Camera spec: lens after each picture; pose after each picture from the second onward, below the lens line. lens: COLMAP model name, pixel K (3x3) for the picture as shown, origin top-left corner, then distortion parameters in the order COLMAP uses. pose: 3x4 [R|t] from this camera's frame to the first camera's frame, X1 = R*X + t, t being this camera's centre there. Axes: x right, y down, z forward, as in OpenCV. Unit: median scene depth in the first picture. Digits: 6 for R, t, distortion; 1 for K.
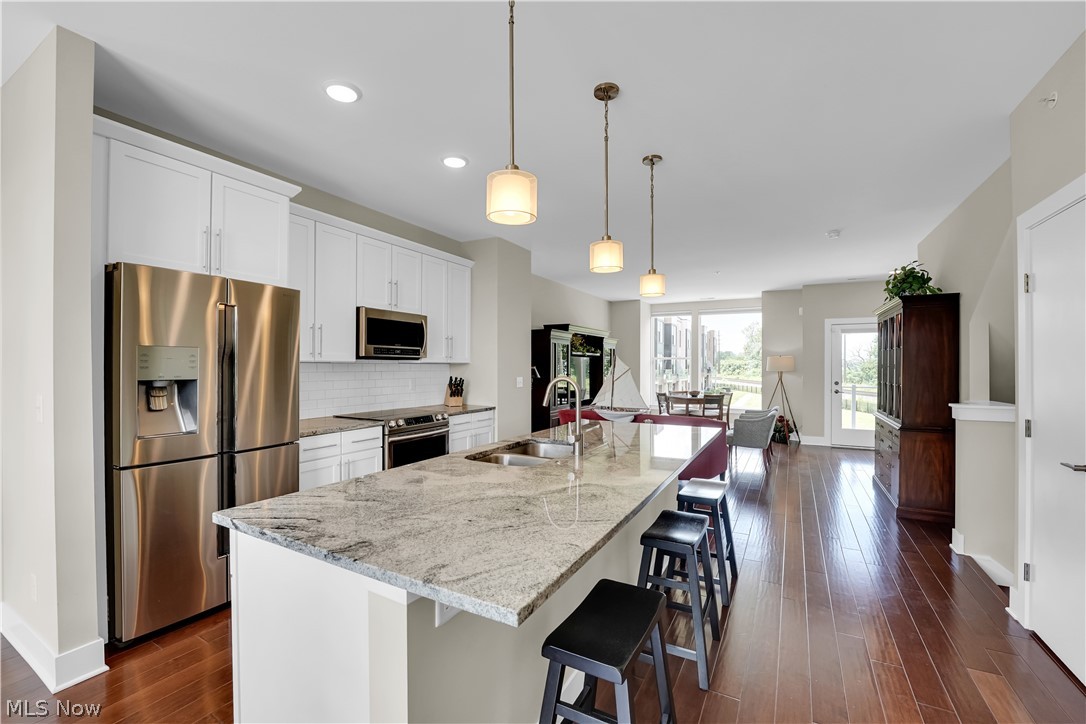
lens RADIAL K [[456.4, 0, 535.9], [0, 456.4, 358.5], [0, 0, 1]] dist [-0.027946, -0.000014]
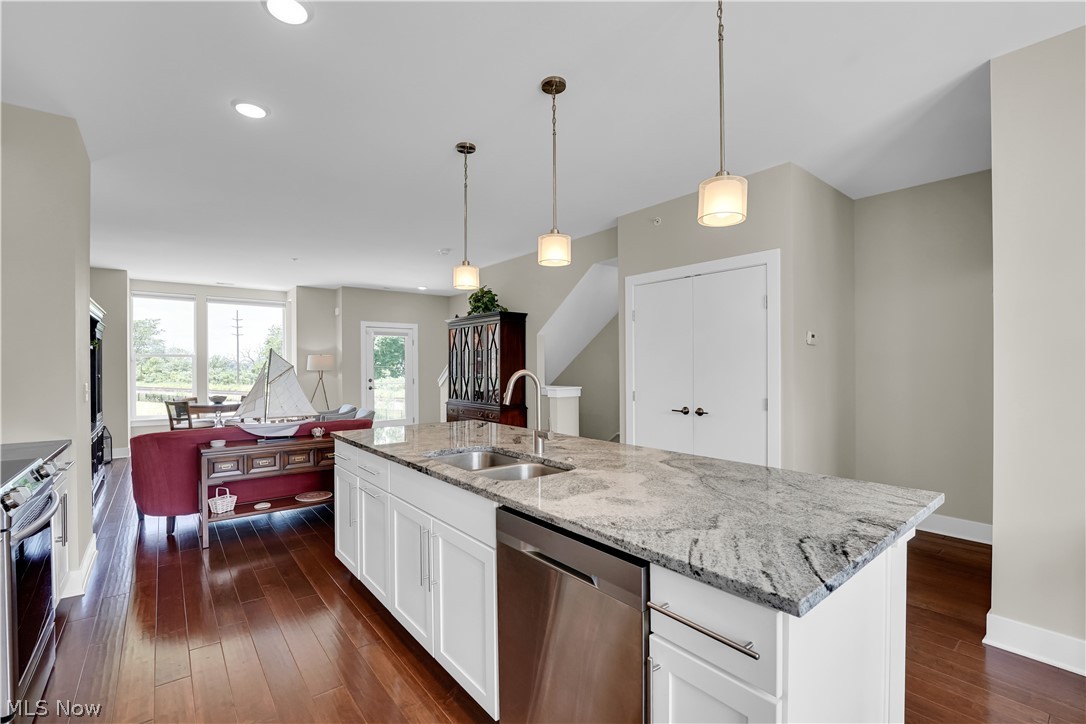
lens RADIAL K [[471.0, 0, 541.7], [0, 471.0, 365.7], [0, 0, 1]] dist [-0.001696, -0.000262]
pose [[0.366900, -0.005459, 0.930245, -1.395745], [-0.007548, 0.999932, 0.008845, 0.031408], [-0.930230, -0.010266, 0.366834, 1.074768]]
